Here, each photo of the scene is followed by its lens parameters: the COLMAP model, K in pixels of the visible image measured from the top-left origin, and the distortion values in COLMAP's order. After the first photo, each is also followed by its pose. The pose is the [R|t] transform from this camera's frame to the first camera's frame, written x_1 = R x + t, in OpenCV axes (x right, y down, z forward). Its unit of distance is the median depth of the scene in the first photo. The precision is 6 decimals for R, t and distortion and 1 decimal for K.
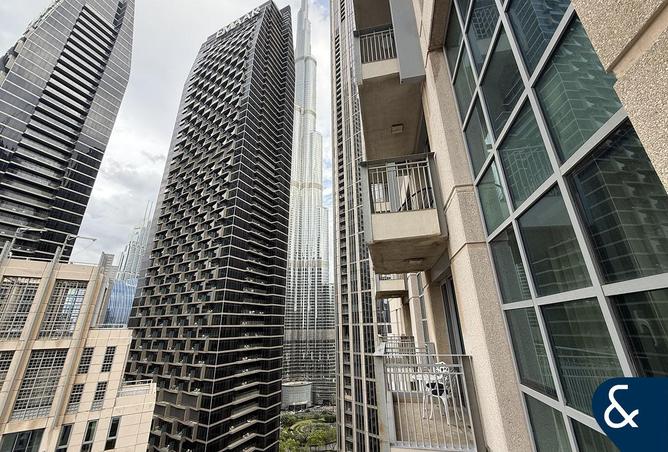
lens RADIAL K [[268.3, 0, 334.0], [0, 268.3, 226.0], [0, 0, 1]] dist [0.002934, 0.000303]
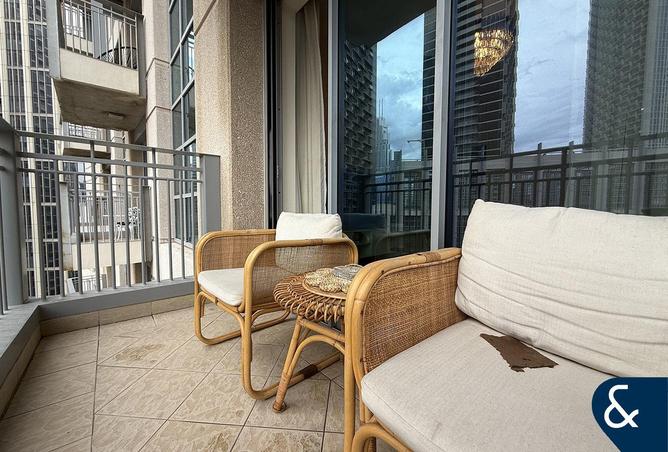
lens RADIAL K [[268.3, 0, 334.0], [0, 268.3, 226.0], [0, 0, 1]] dist [0.002934, 0.000303]
pose [[0.594651, -0.024933, 0.803597, -0.067222], [-0.294650, 0.923217, 0.246682, 0.016558], [-0.748045, -0.383470, 0.541645, -0.499176]]
